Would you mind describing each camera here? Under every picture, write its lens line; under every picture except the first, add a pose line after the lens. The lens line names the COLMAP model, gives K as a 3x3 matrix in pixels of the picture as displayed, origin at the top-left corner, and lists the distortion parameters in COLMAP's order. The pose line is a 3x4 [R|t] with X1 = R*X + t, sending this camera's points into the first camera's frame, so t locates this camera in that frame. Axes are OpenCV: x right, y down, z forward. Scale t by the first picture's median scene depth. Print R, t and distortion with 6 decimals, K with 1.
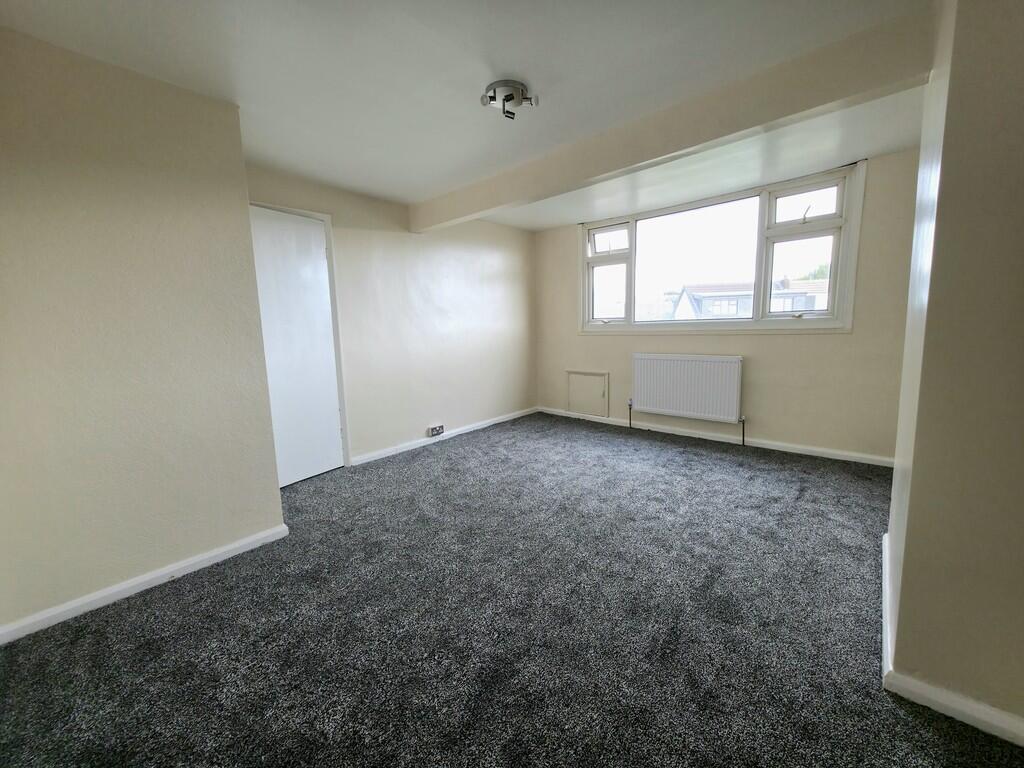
lens RADIAL K [[411.4, 0, 505.9], [0, 411.4, 386.3], [0, 0, 1]] dist [0.009711, -0.000450]
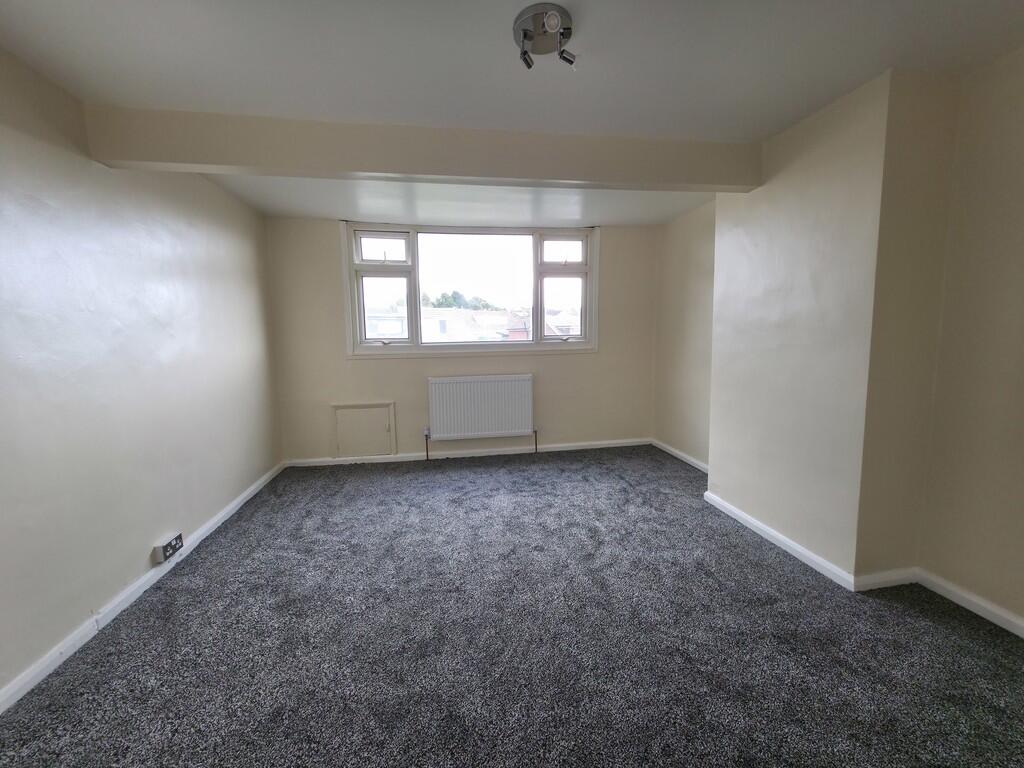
lens RADIAL K [[411.4, 0, 517.4], [0, 411.4, 384.0], [0, 0, 1]] dist [0.009711, -0.000450]
pose [[0.614622, -0.078001, 0.784956, -0.325713], [0.117655, 0.993033, 0.006553, -0.057465], [-0.779998, 0.088327, 0.619517, 0.333652]]
